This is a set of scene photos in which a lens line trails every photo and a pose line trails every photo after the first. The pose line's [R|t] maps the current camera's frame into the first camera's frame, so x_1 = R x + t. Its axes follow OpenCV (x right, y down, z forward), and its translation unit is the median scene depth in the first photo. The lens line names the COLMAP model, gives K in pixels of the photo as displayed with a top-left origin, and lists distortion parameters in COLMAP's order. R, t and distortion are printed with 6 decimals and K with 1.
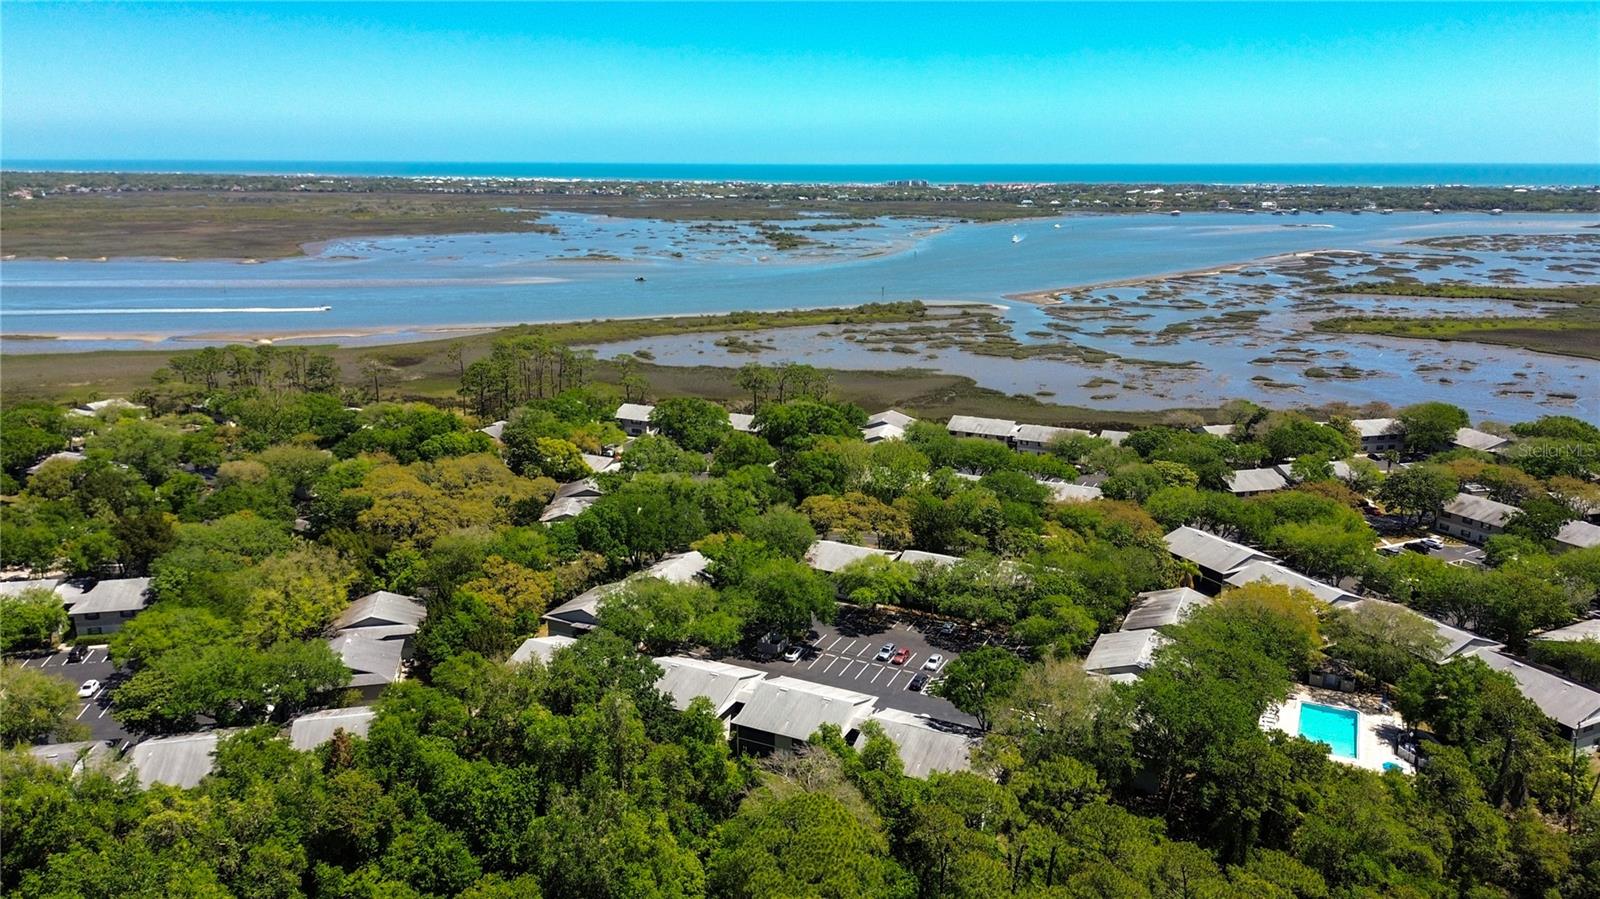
lens RADIAL K [[1134.8, 0, 799.7], [0, 1134.8, 464.8], [0, 0, 1]] dist [0.079117, -0.089648]
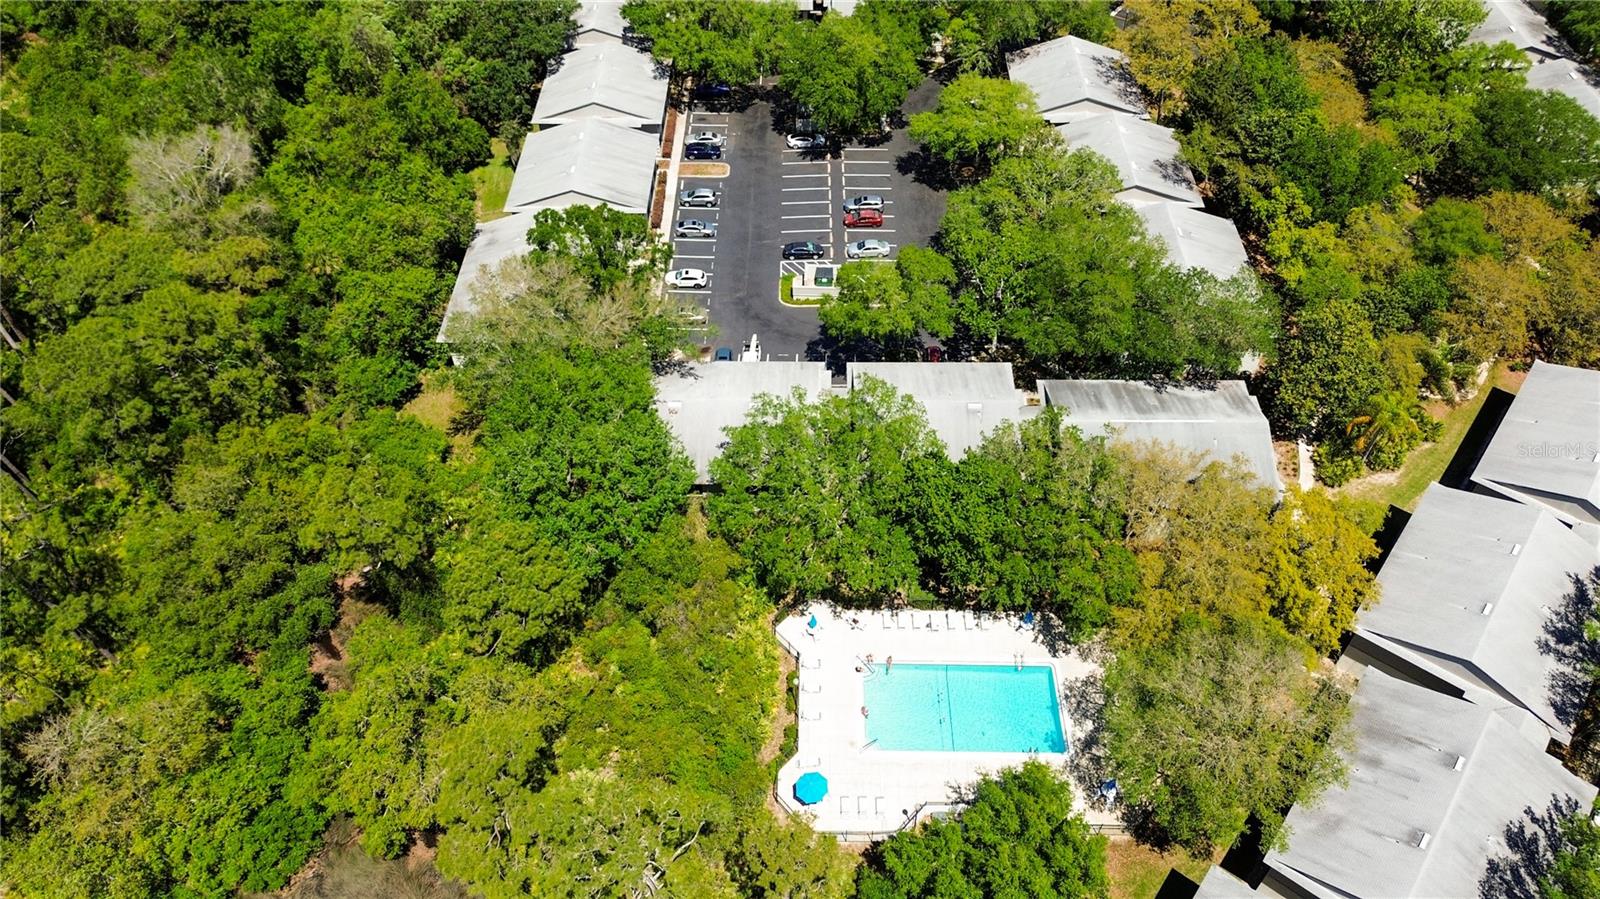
lens RADIAL K [[1134.8, 0, 800.7], [0, 1134.8, 462.6], [0, 0, 1]] dist [0.079117, -0.089648]
pose [[0.425605, 0.665173, -0.613518, 0.215546], [-0.228587, 0.735029, 0.638342, -0.057716], [0.875562, -0.131440, 0.464882, 0.219956]]
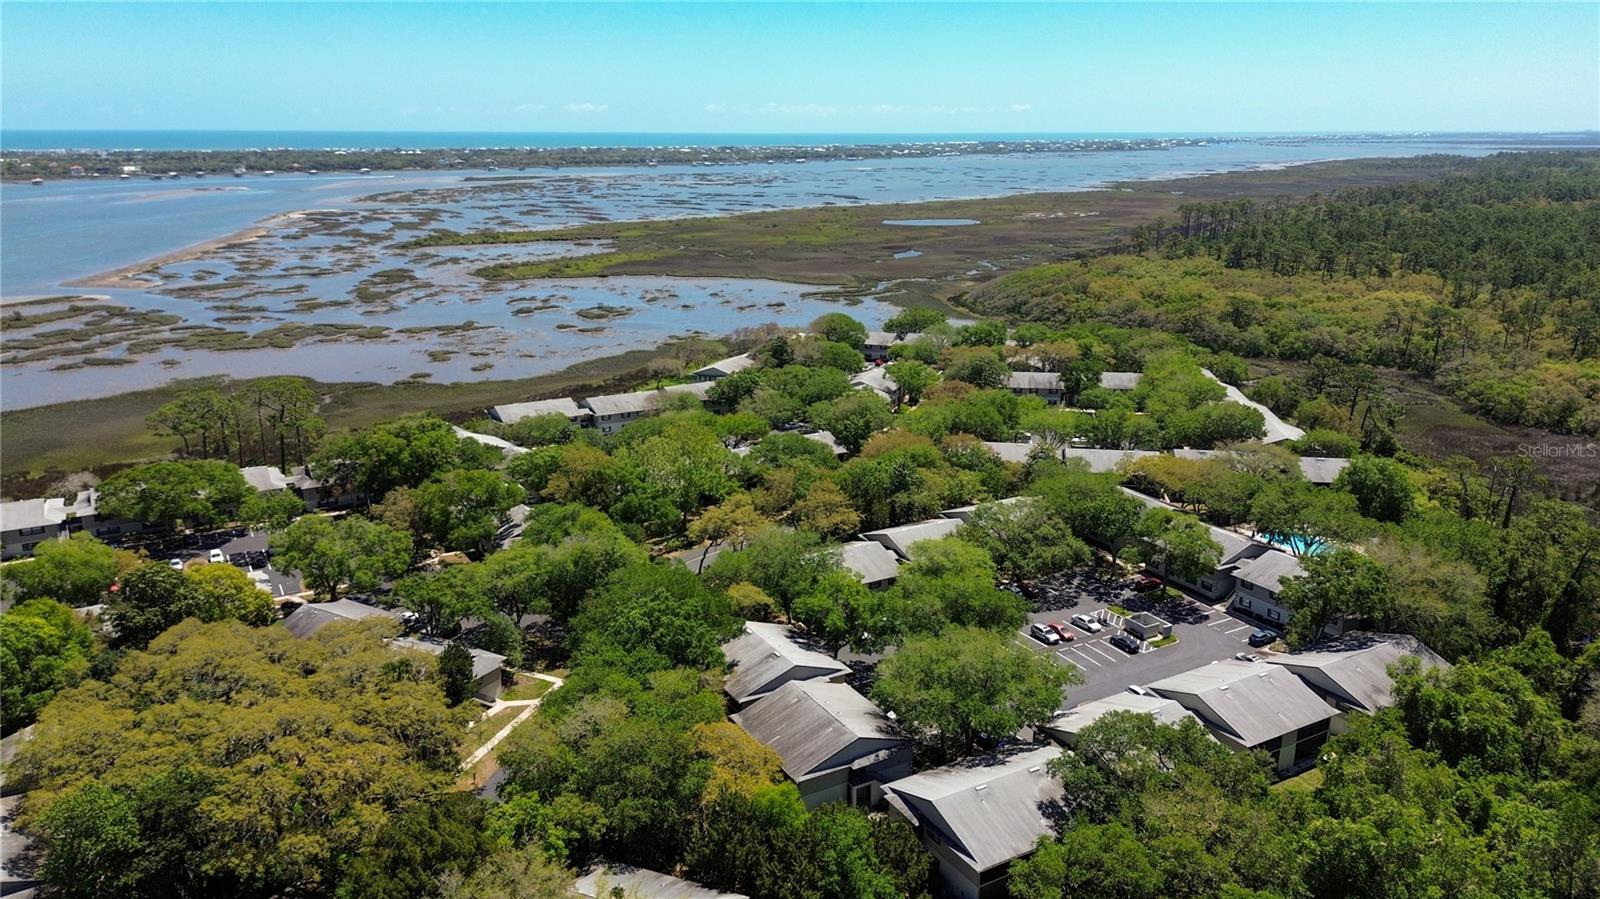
lens RADIAL K [[1134.8, 0, 804.2], [0, 1134.8, 448.5], [0, 0, 1]] dist [0.079117, -0.089648]
pose [[0.558098, -0.225268, 0.798612, -0.245186], [0.214809, 0.968858, 0.123174, -0.042049], [-0.801489, 0.102806, 0.589107, 0.223177]]
